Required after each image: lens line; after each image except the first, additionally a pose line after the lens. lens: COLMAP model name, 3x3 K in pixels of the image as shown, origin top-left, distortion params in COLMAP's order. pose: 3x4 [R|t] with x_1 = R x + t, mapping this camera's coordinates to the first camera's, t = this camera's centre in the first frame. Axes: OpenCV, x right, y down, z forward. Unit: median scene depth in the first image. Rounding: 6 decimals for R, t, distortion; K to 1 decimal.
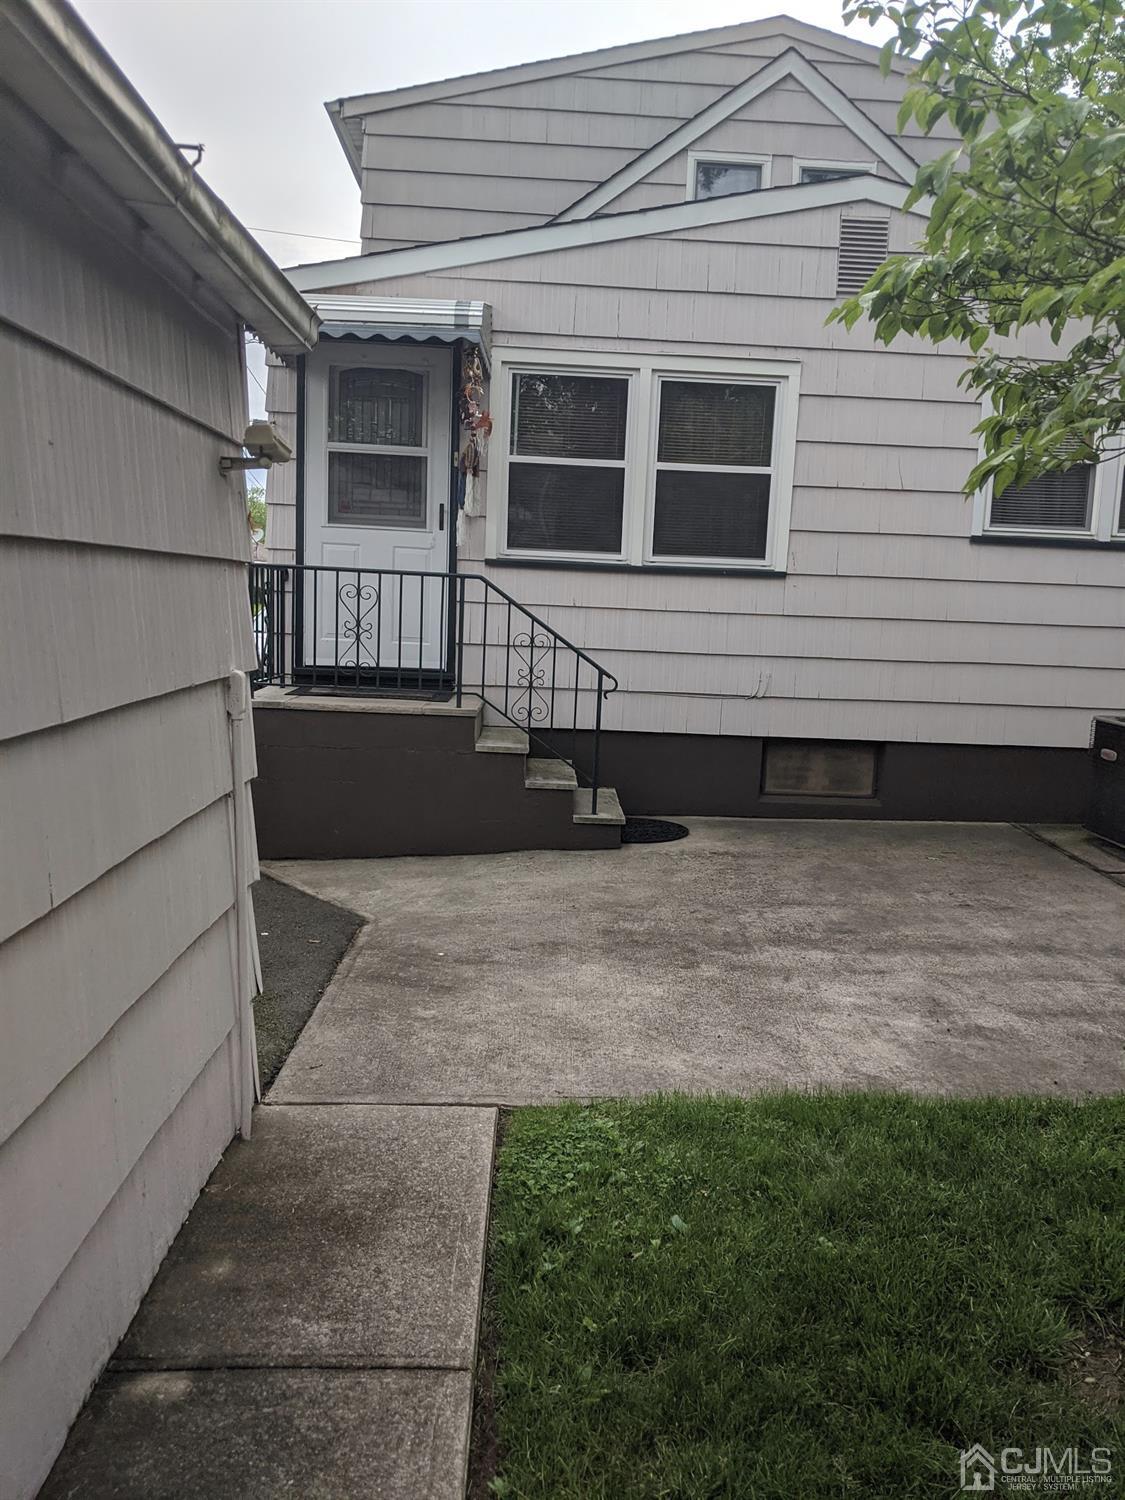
lens RADIAL K [[1199.1, 0, 562.5], [0, 1199.1, 750.0], [0, 0, 1]] dist [0.094136, -0.189061]
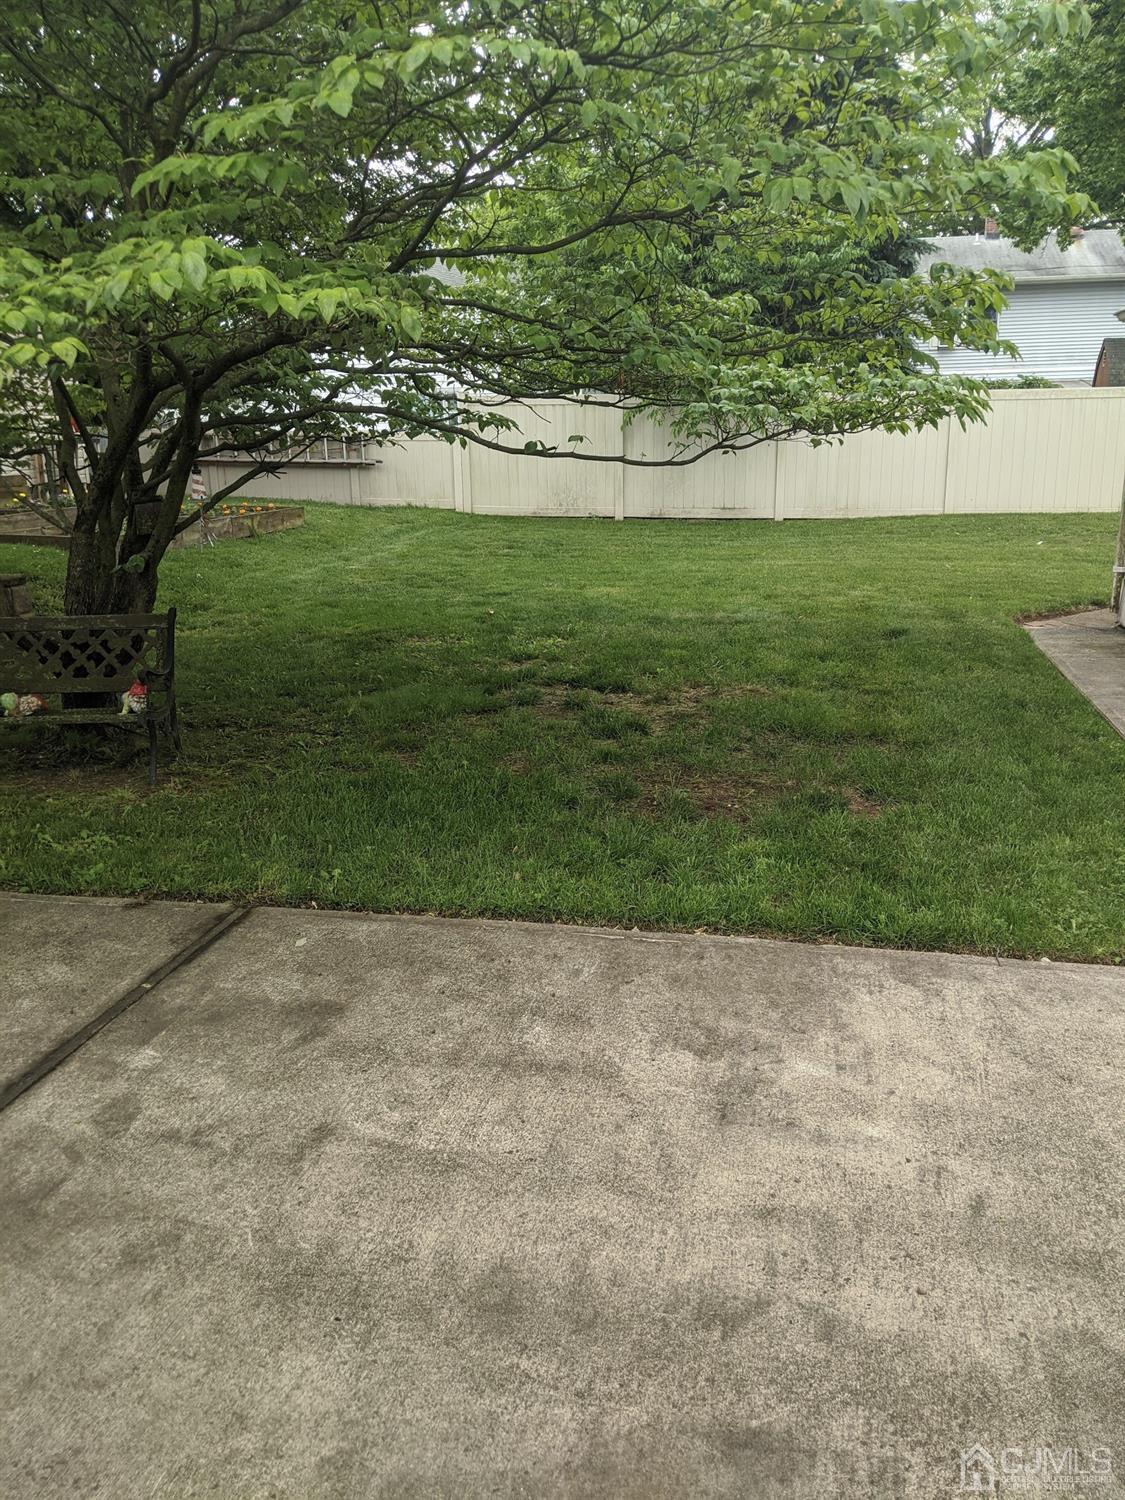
lens RADIAL K [[1199.1, 0, 562.5], [0, 1199.1, 750.0], [0, 0, 1]] dist [0.094136, -0.189061]
pose [[-0.973837, -0.074313, 0.214752, 0.264302], [0.015239, 0.921537, 0.387992, -0.180053], [-0.226734, 0.381114, -0.896295, 1.440464]]
